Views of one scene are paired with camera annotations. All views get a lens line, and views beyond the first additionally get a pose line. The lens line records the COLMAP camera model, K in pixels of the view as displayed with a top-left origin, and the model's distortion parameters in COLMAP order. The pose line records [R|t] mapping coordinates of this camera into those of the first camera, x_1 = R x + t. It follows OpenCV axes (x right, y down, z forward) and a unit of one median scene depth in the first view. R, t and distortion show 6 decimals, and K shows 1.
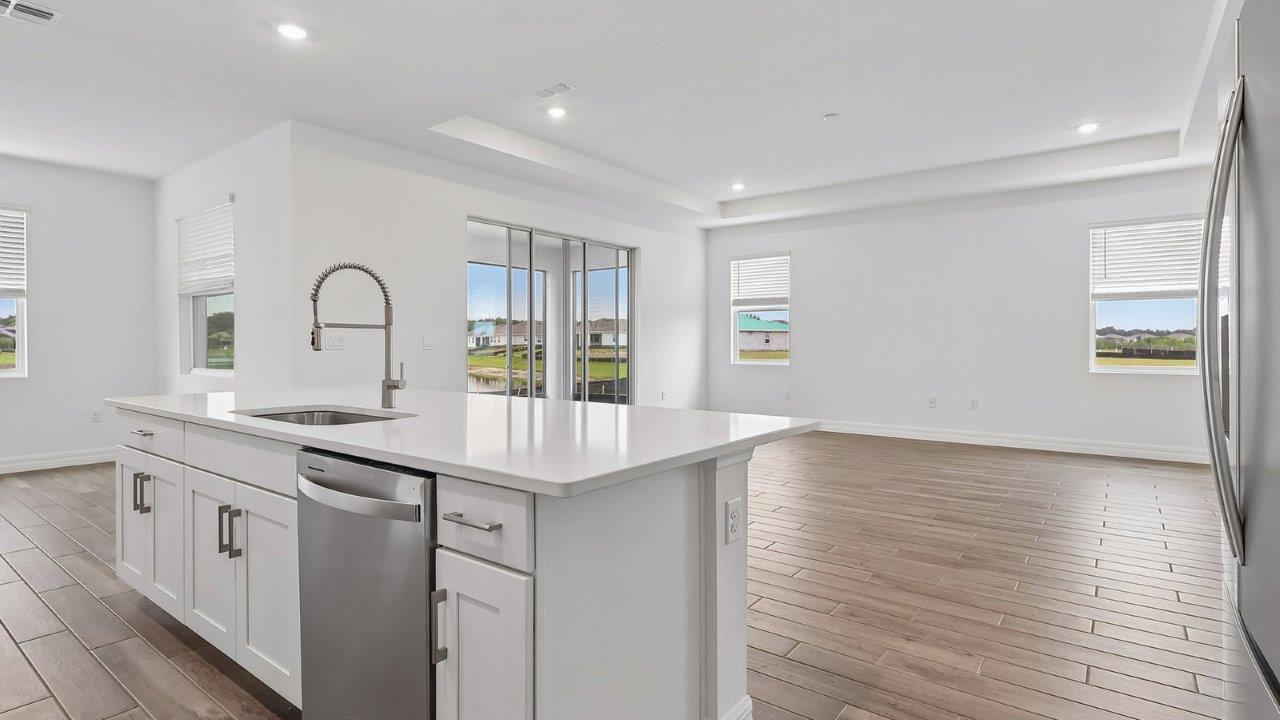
lens RADIAL K [[629.9, 0, 638.8], [0, 629.9, 349.8], [0, 0, 1]] dist [-0.001785, -0.000172]
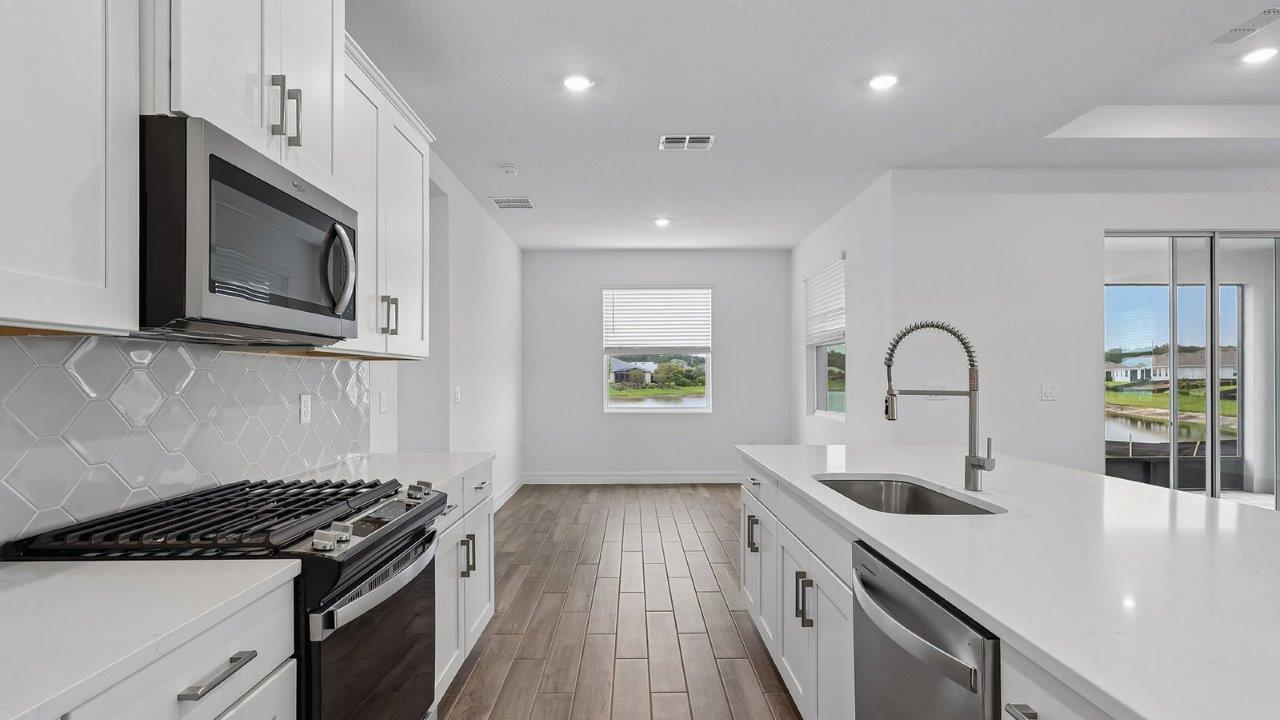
lens RADIAL K [[632.9, 0, 646.2], [0, 632.9, 380.7], [0, 0, 1]] dist [-0.000412, 0.000180]
pose [[0.618968, 0.002597, -0.785412, -0.003303], [-0.006422, 0.999978, -0.001754, -0.027616], [0.785390, 0.006130, 0.618971, 0.077575]]
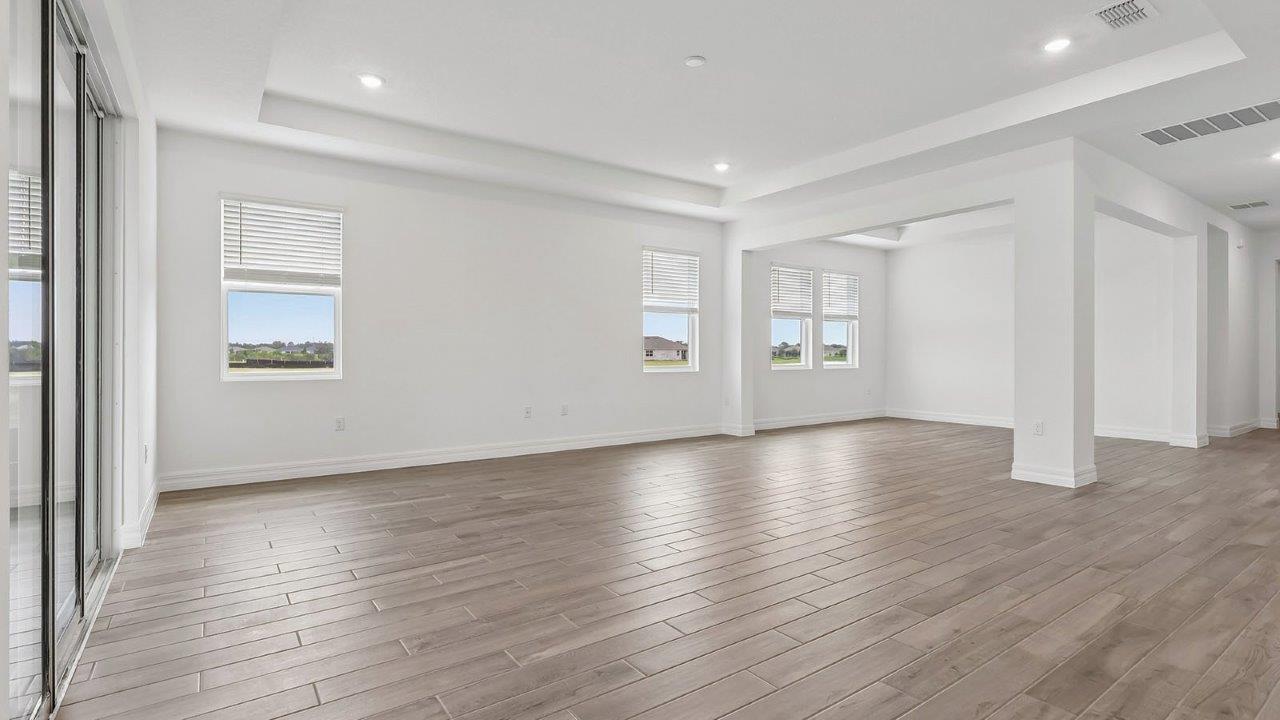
lens RADIAL K [[600.1, 0, 640.0], [0, 600.1, 360.0], [0, 0, 1]] dist [-0.000283, -0.000024]
pose [[0.301627, -0.010117, 0.953372, -0.545810], [0.011776, 0.999907, 0.006885, 0.009264], [-0.953353, 0.009150, 0.301718, 1.021509]]
